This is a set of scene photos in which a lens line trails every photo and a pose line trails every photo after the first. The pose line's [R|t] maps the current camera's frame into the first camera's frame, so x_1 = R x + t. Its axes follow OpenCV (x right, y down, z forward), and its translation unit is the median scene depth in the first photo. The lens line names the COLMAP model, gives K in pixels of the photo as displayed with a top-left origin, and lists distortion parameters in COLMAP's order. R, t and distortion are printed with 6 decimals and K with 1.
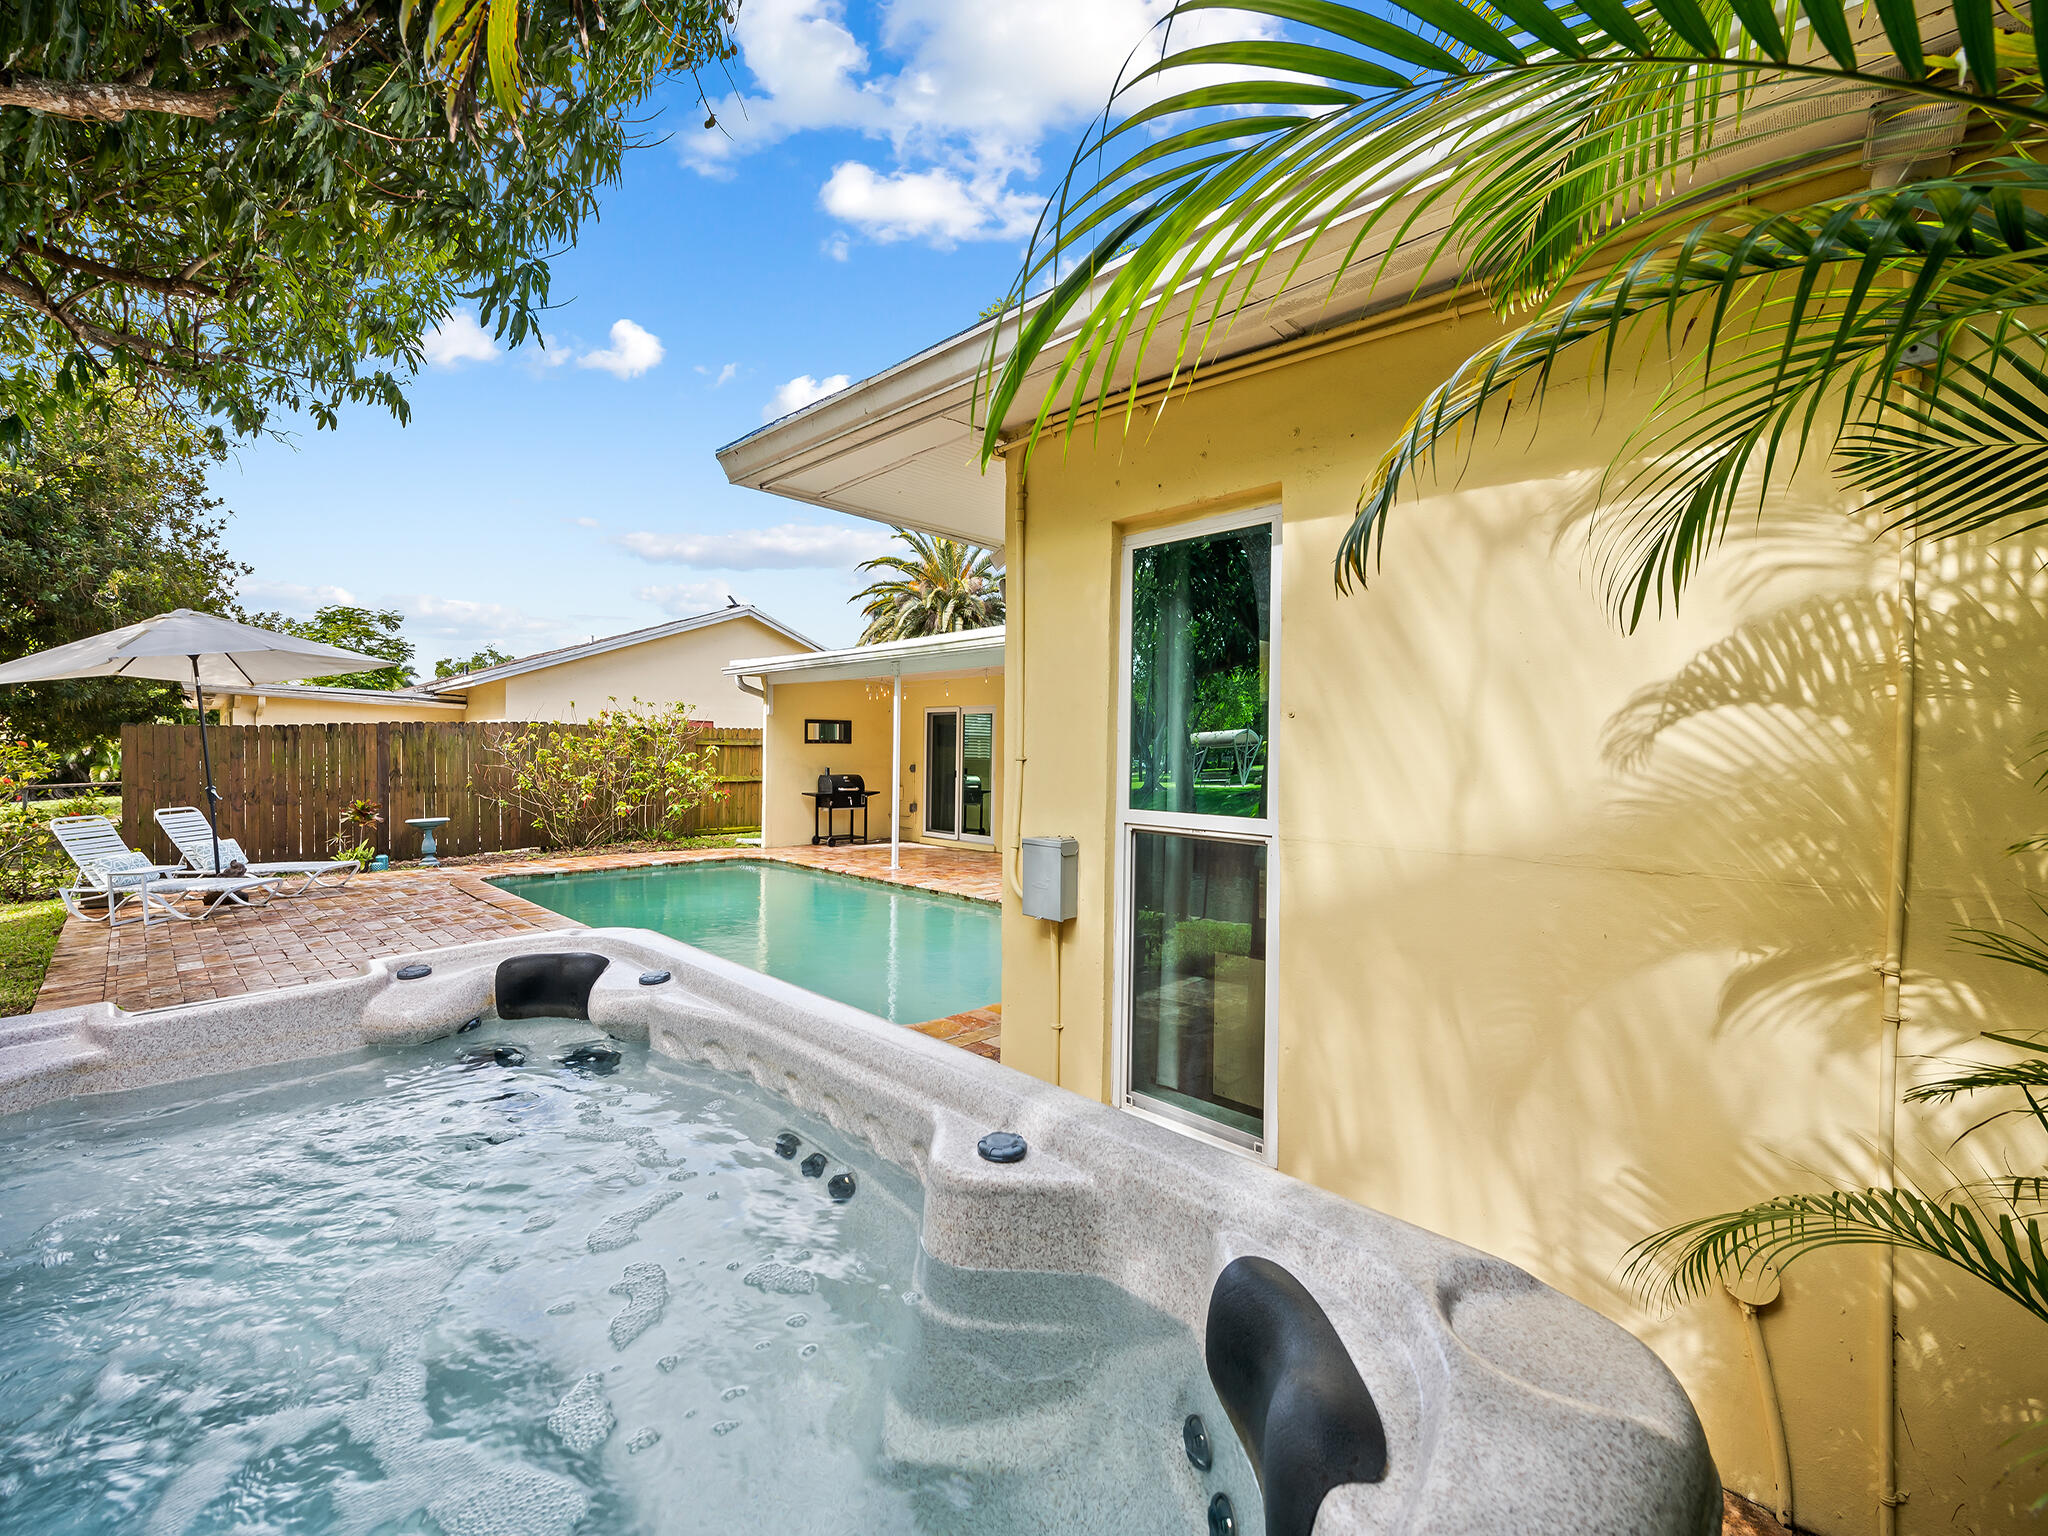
lens RADIAL K [[858.0, 0, 1017.1], [0, 858.0, 763.3], [0, 0, 1]] dist [0.003661, -0.001343]
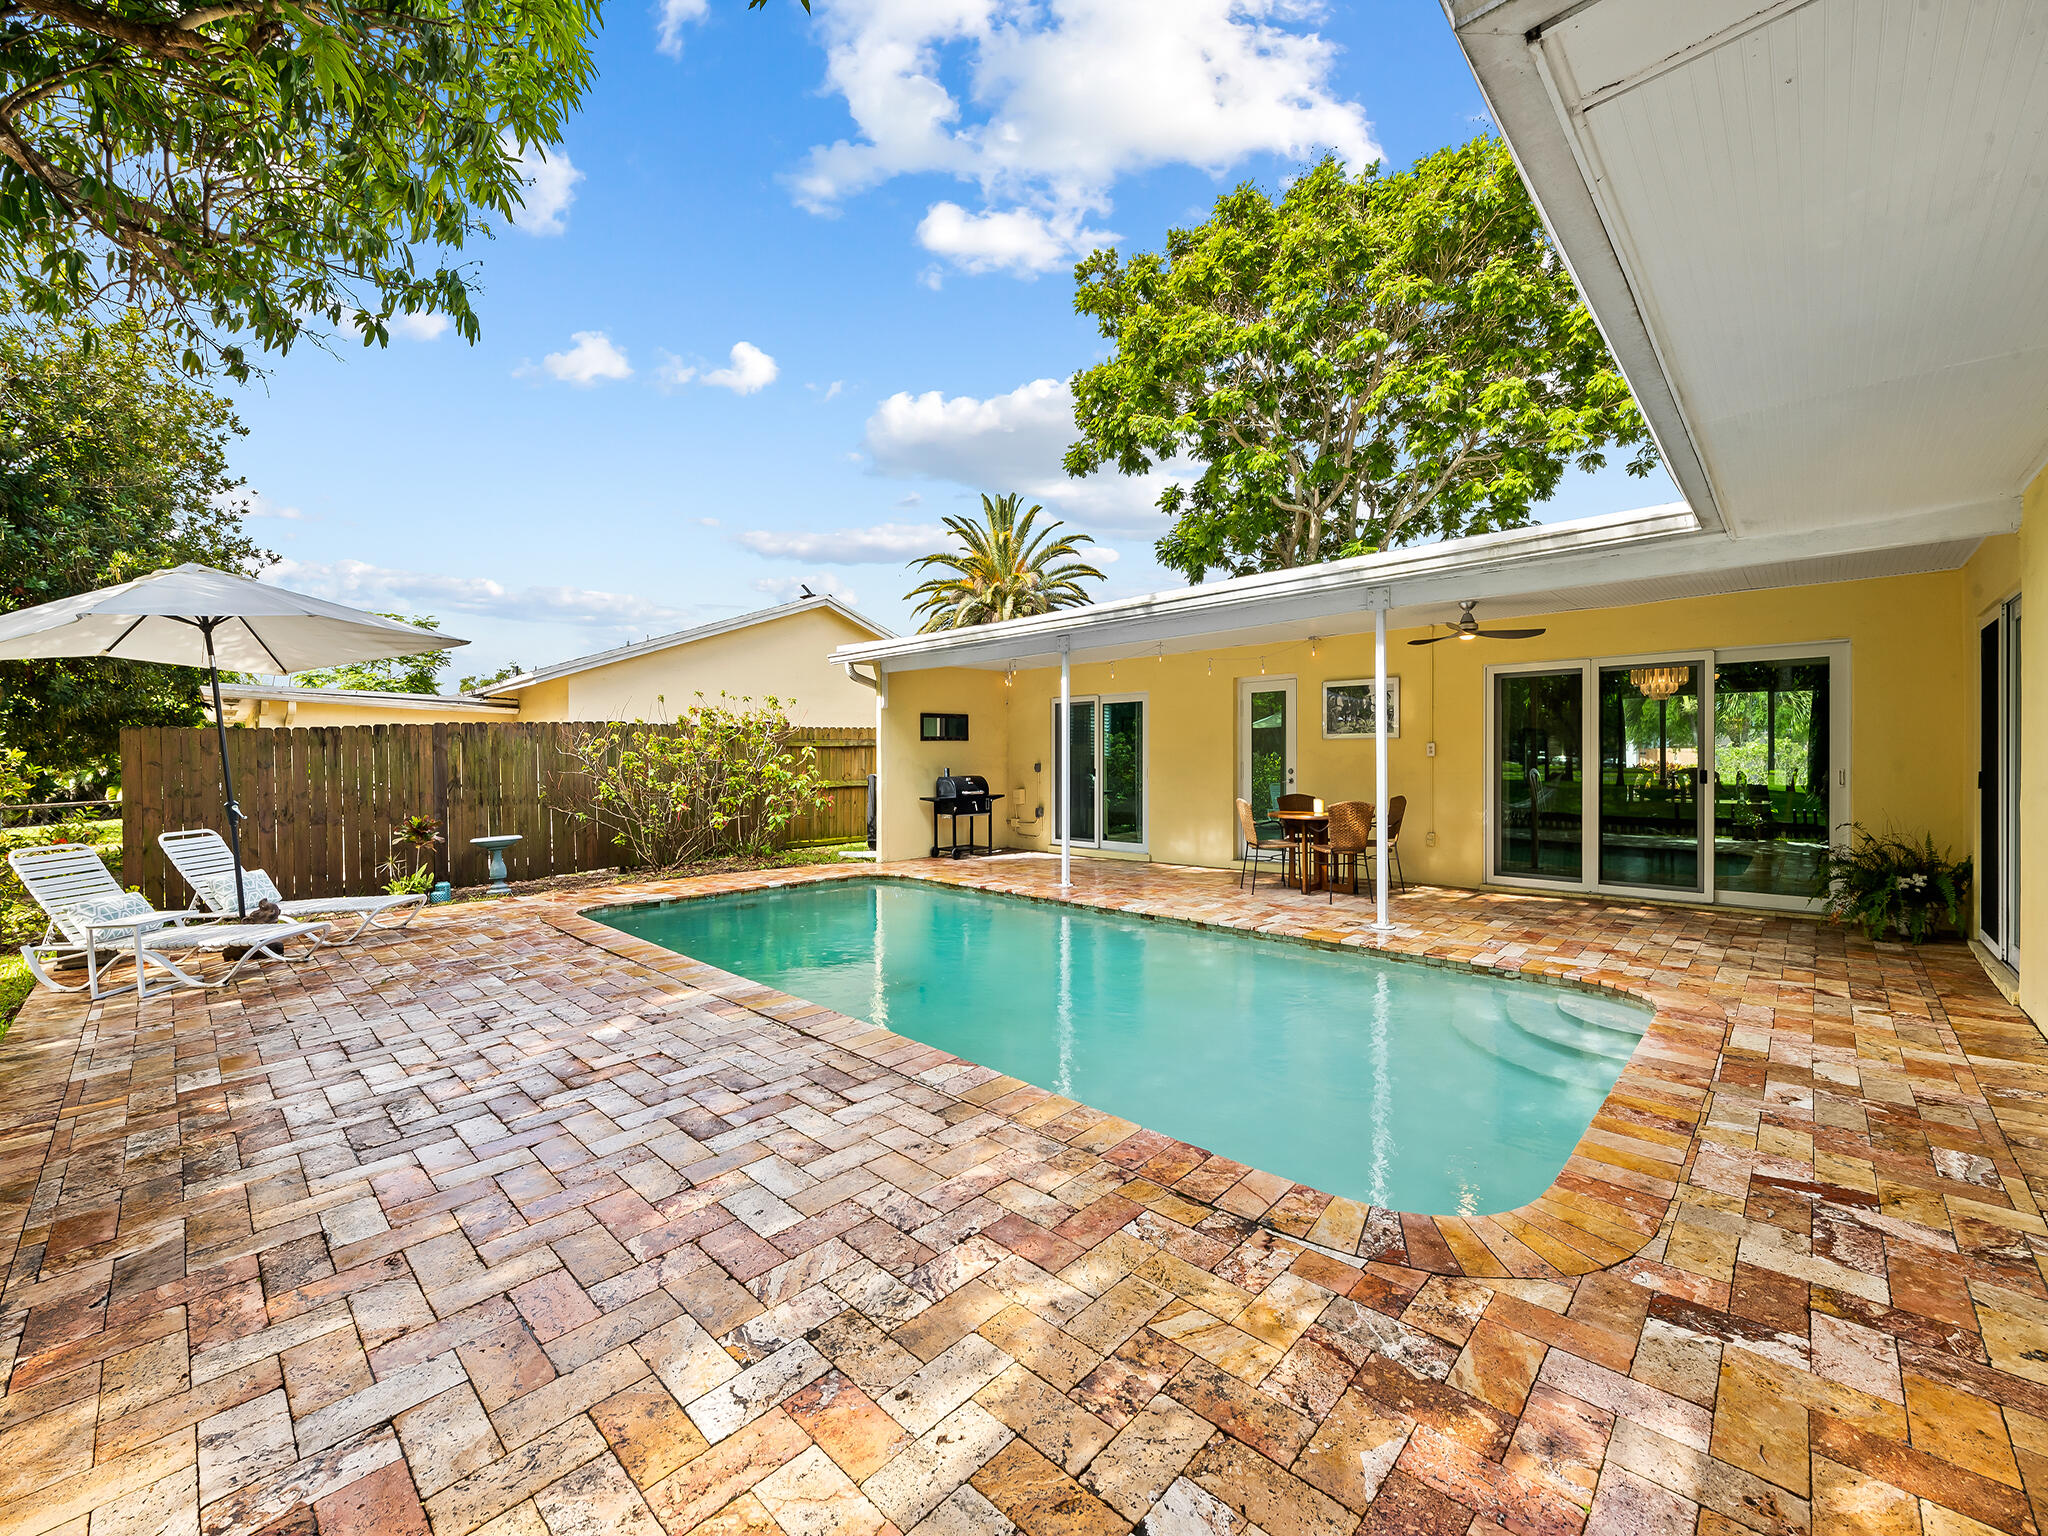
lens RADIAL K [[820.5, 0, 1023.6], [0, 820.5, 762.1], [0, 0, 1]] dist [-0.001412, -0.000212]
pose [[0.999731, -0.020254, 0.011275, -0.169227], [0.020350, 0.999757, -0.008477, 0.008209], [-0.011101, 0.008704, 0.999900, 0.184704]]
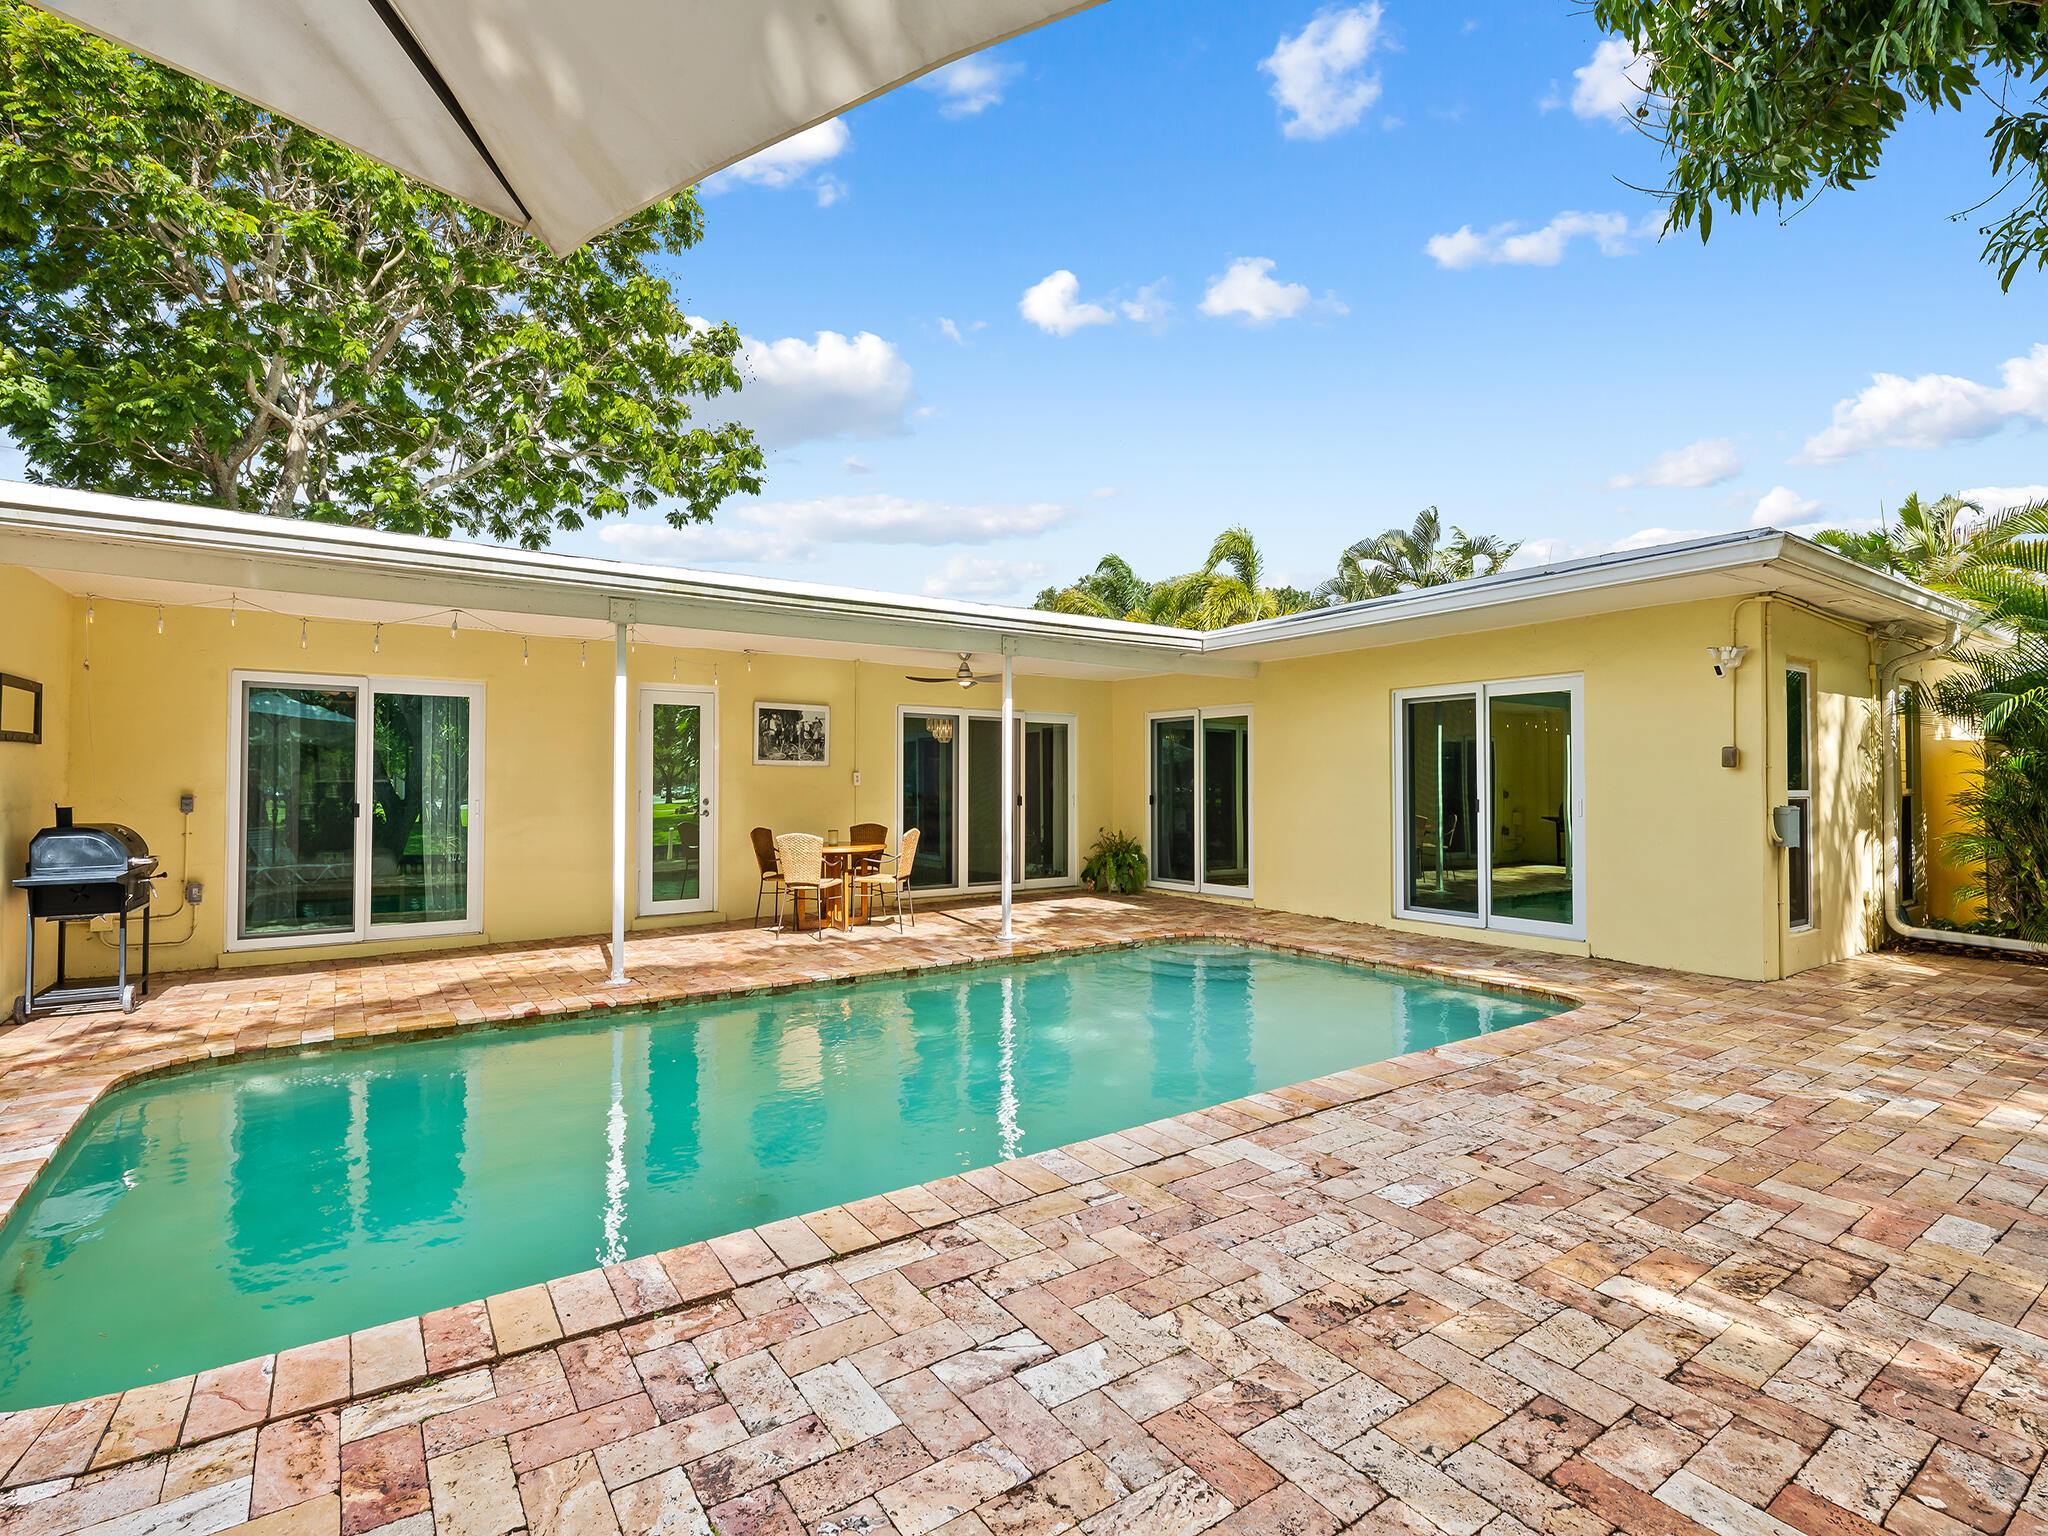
lens RADIAL K [[966.8, 0, 1019.2], [0, 966.8, 776.5], [0, 0, 1]] dist [-0.020288, -0.000457]
pose [[0.198890, -0.002065, 0.980020, -0.600046], [0.015881, 0.999873, -0.001117, -0.000063], [-0.979893, 0.015786, 0.198897, 0.561954]]
